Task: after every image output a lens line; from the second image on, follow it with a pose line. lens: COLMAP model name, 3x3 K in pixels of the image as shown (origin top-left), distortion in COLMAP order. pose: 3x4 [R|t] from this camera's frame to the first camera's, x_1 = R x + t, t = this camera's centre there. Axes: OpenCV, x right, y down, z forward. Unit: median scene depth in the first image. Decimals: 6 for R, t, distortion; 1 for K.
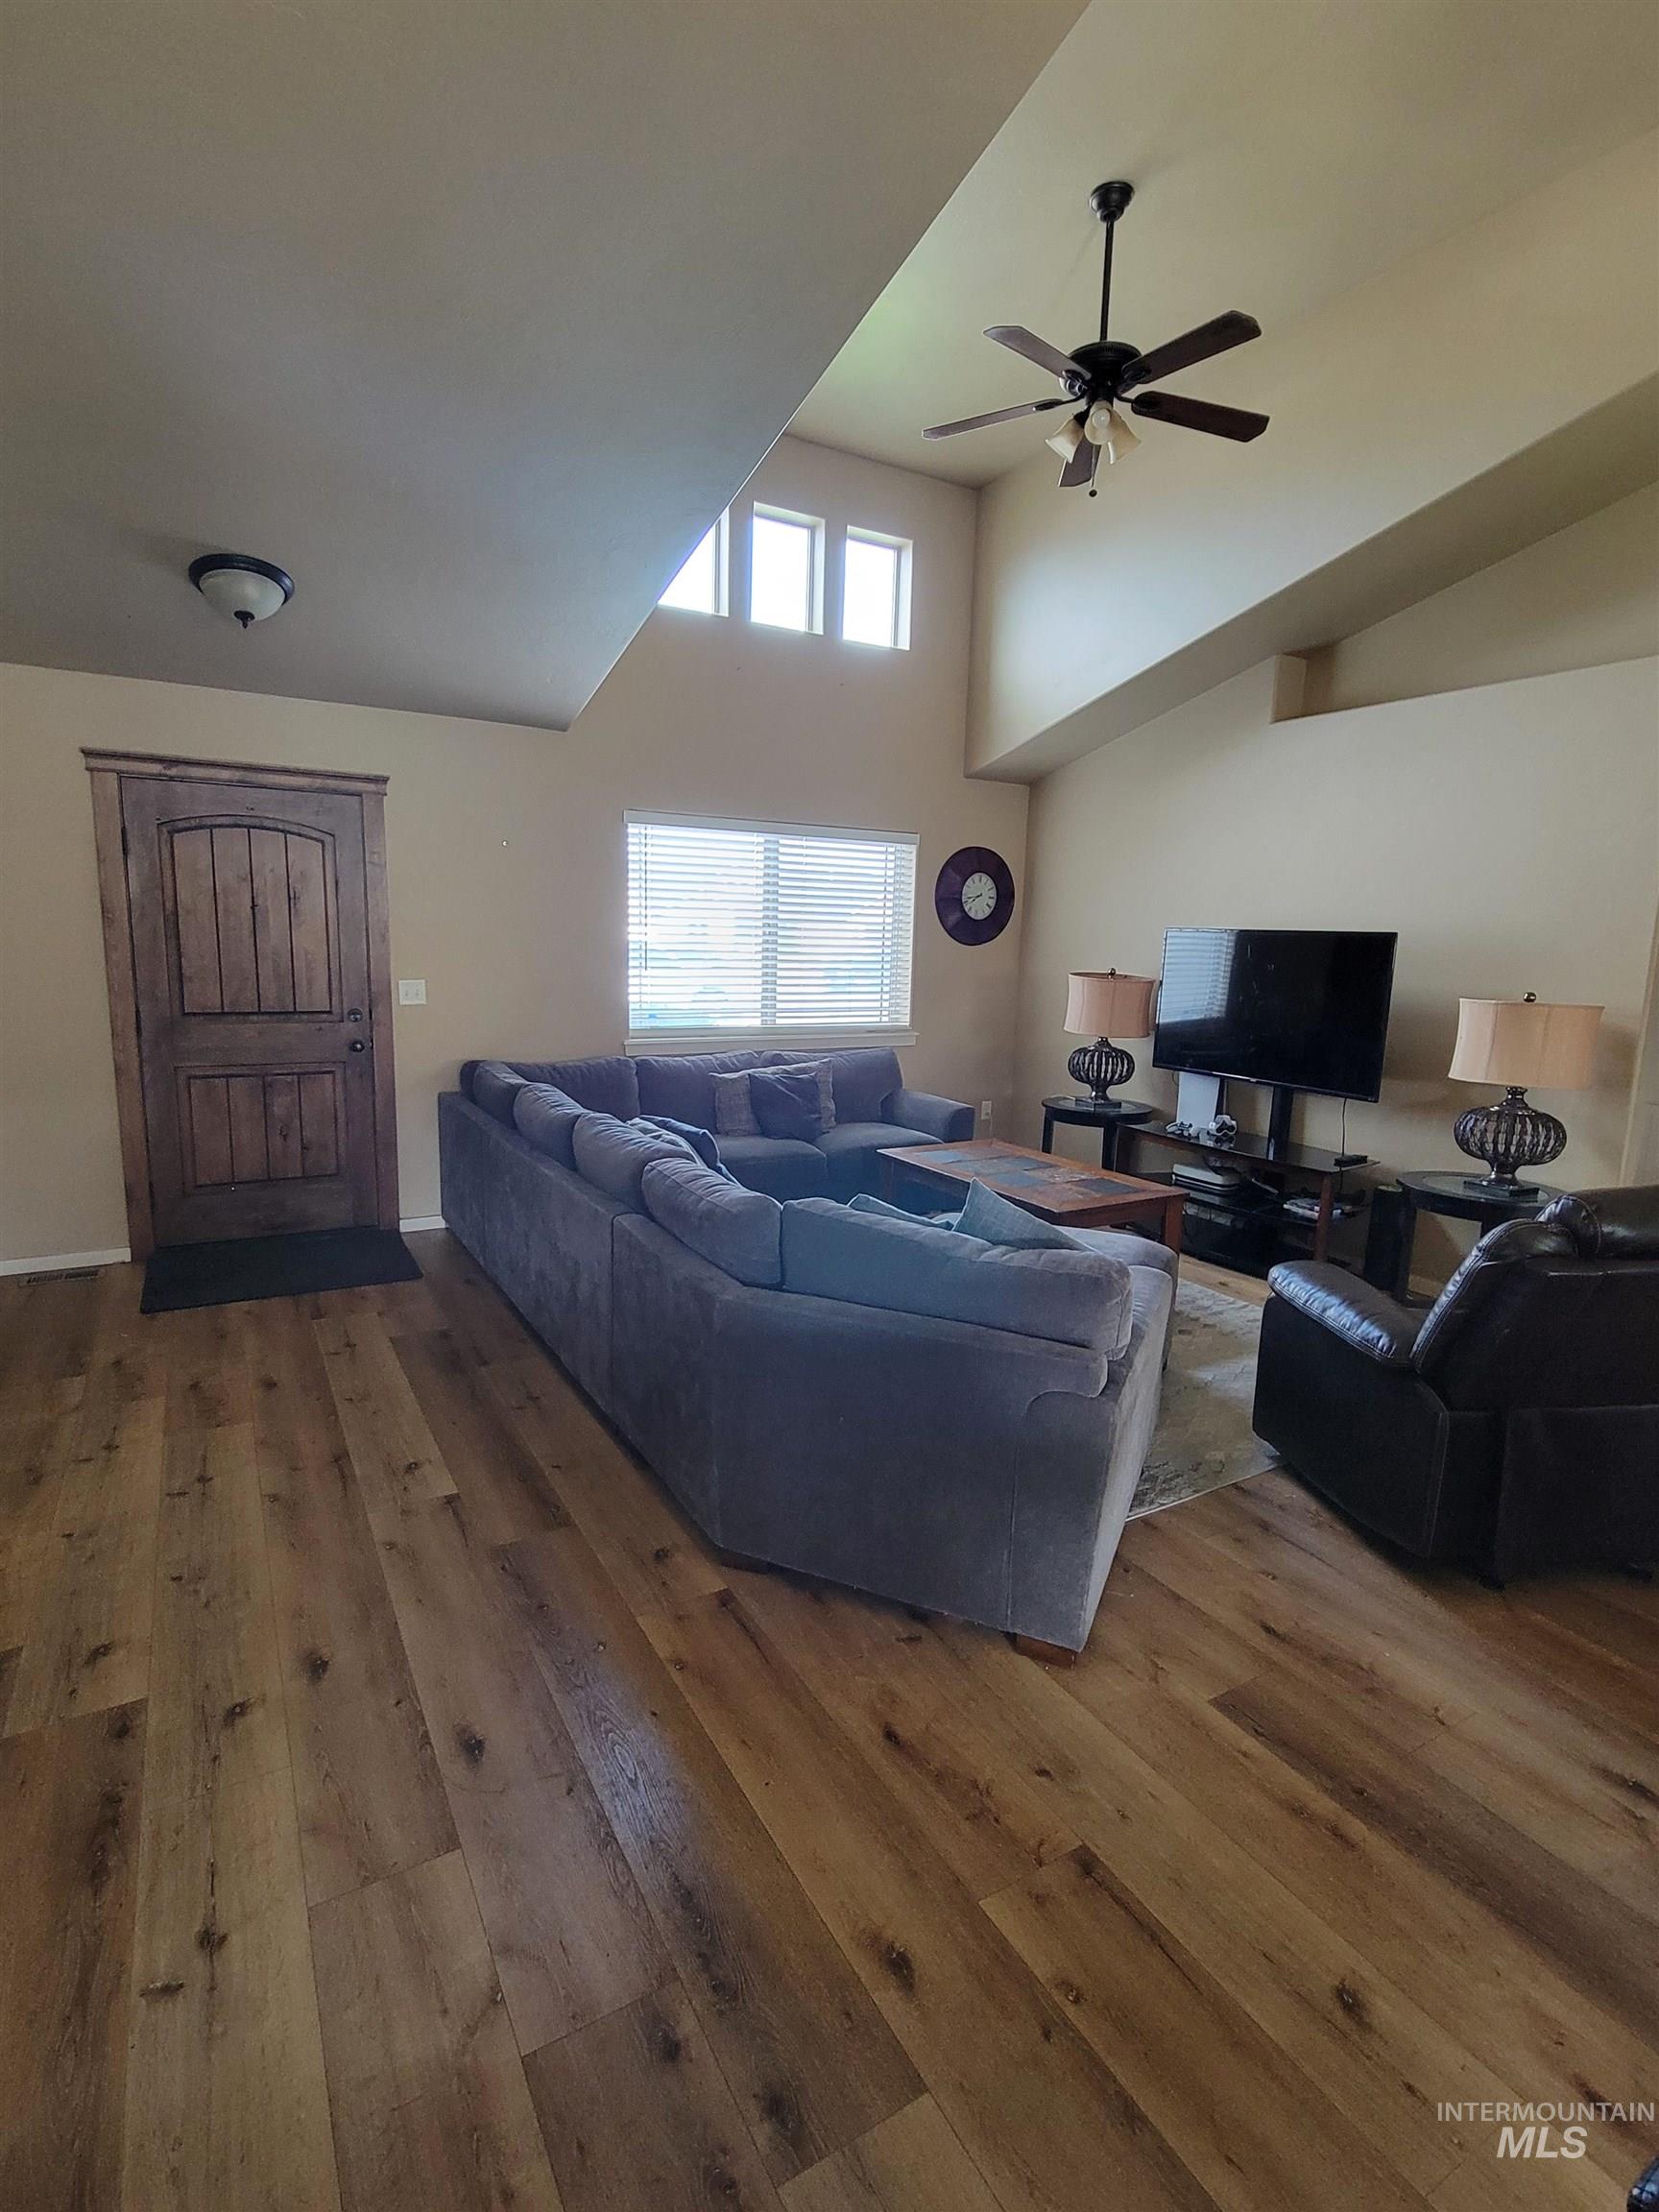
lens RADIAL K [[1066.6, 0, 824.3], [0, 1066.6, 1107.6], [0, 0, 1]] dist [-0.001154, -0.000977]
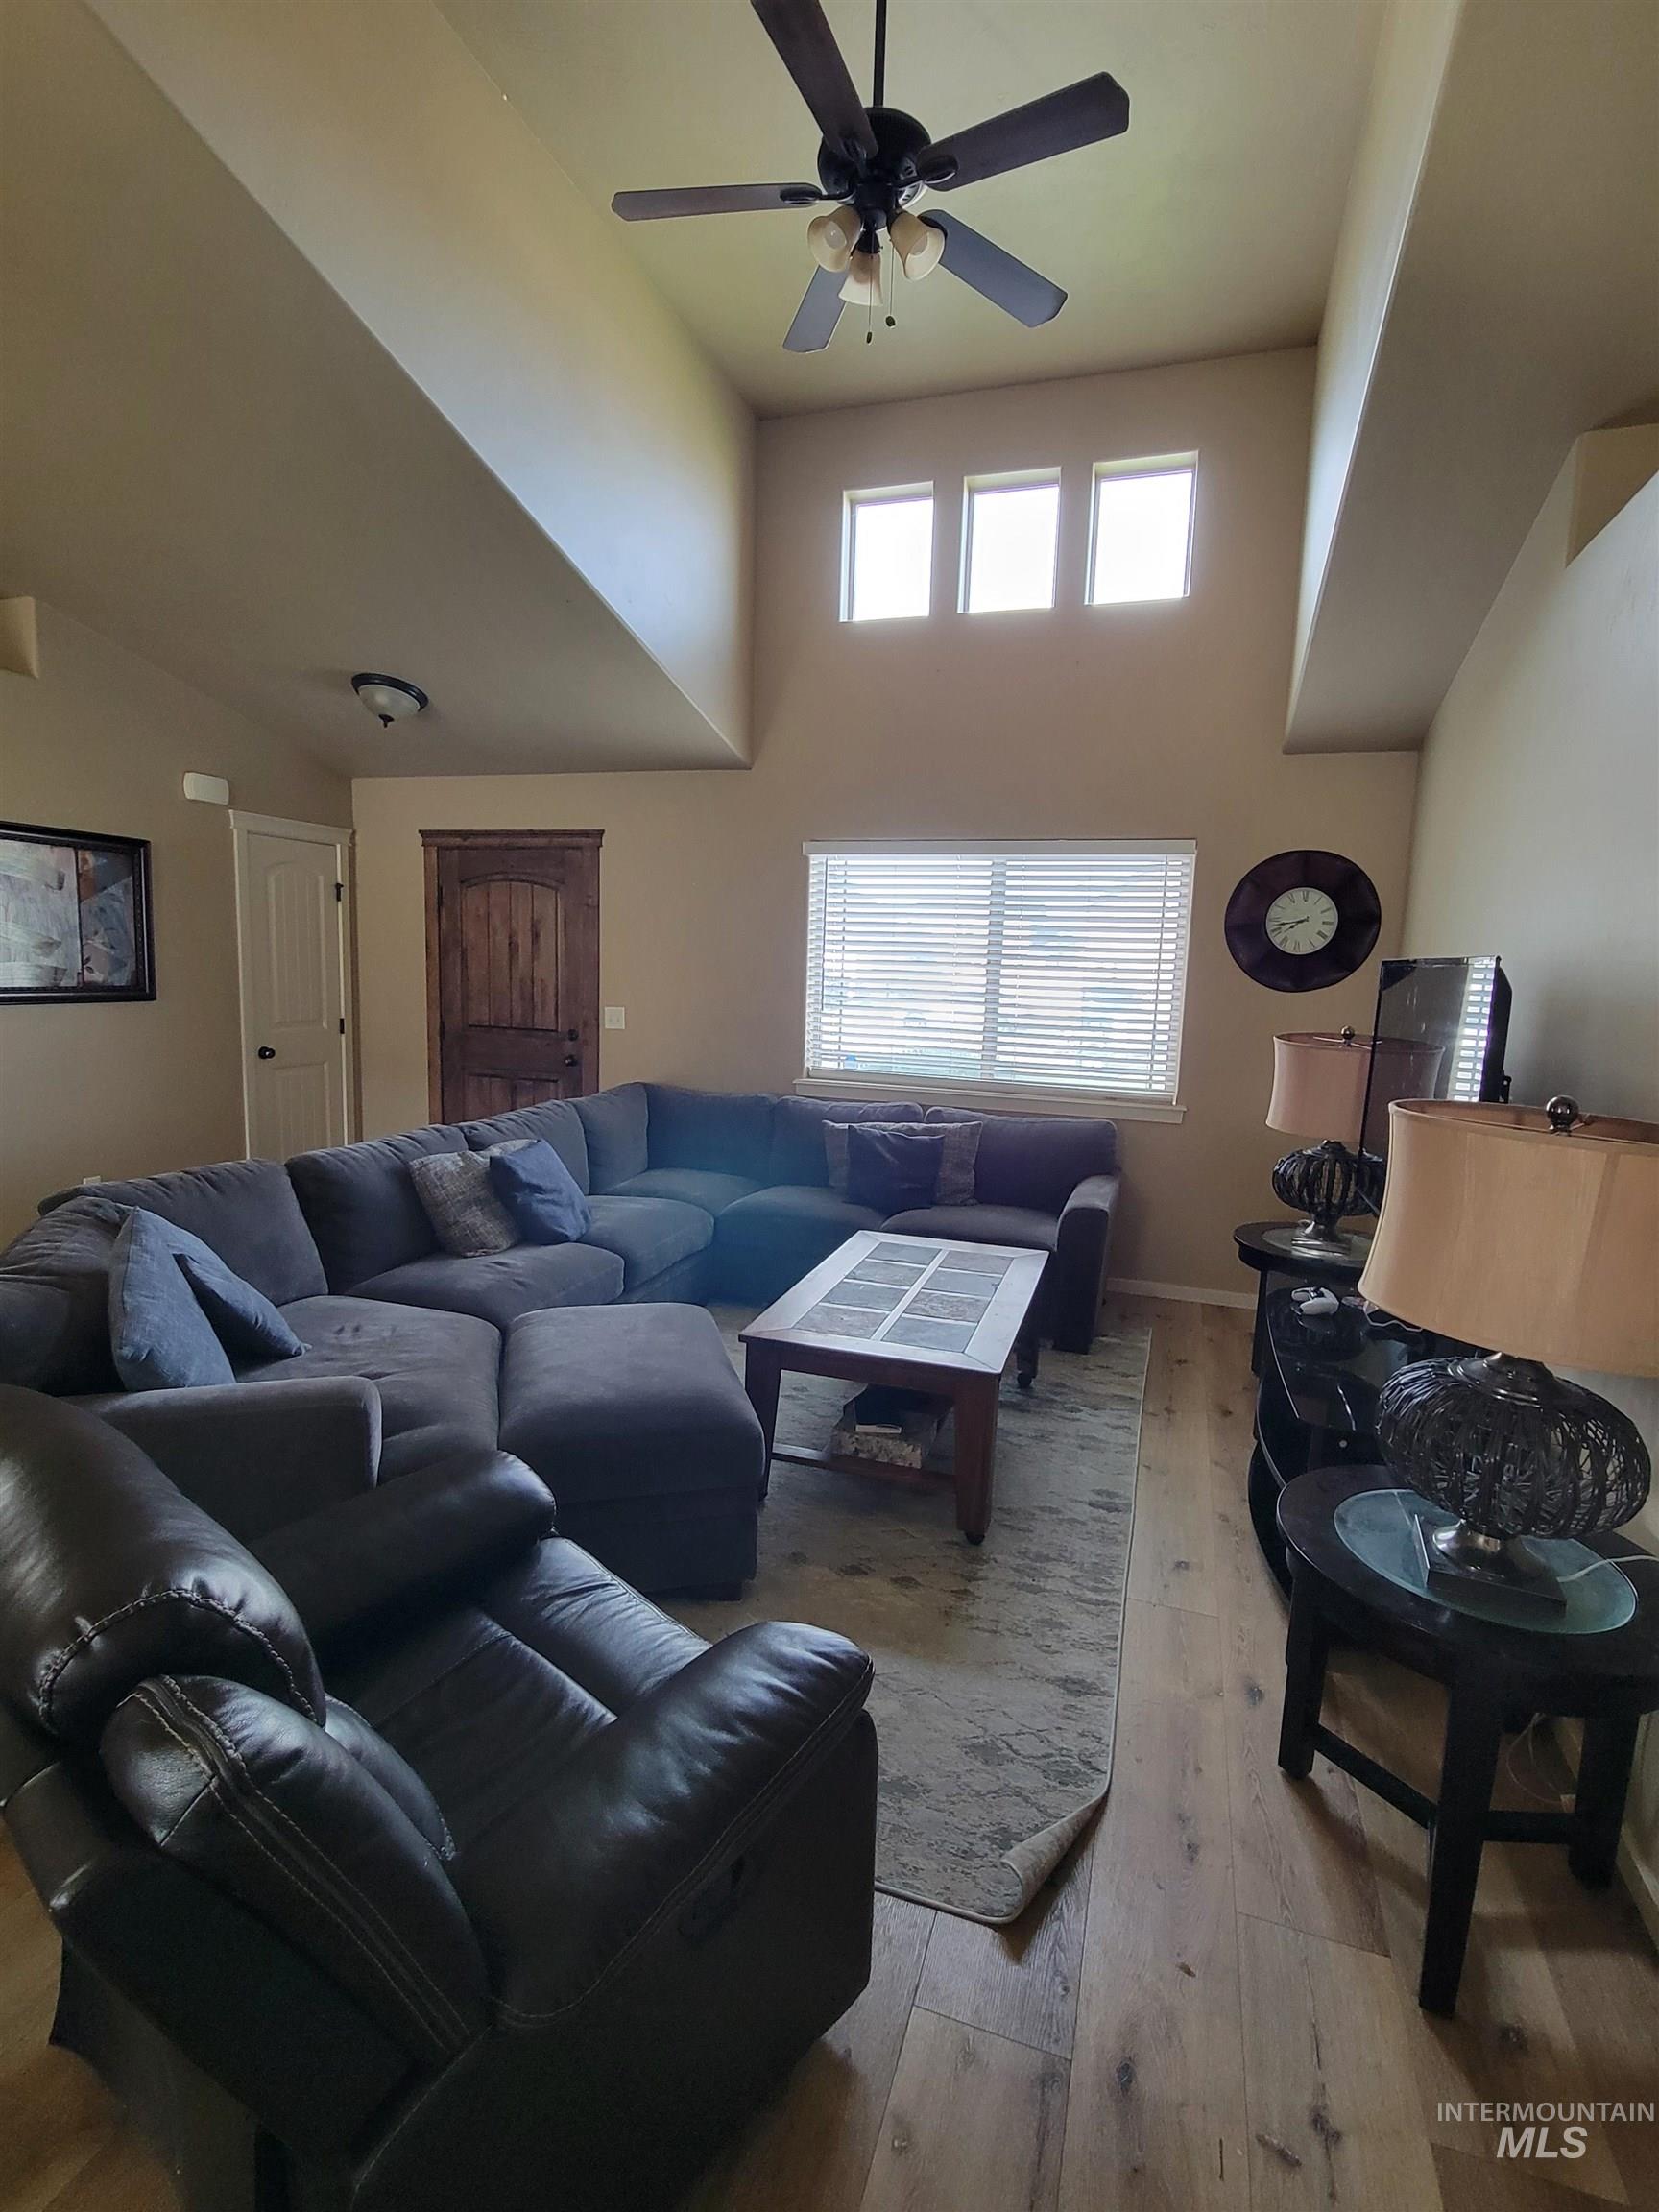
lens RADIAL K [[1066.6, 0, 820.6], [0, 1066.6, 1104.8], [0, 0, 1]] dist [-0.001154, -0.000977]
pose [[0.659175, 0.096216, -0.745809, 0.553946], [-0.138328, 0.990371, 0.005507, -0.048883], [0.739157, 0.099537, 0.666137, 0.381433]]
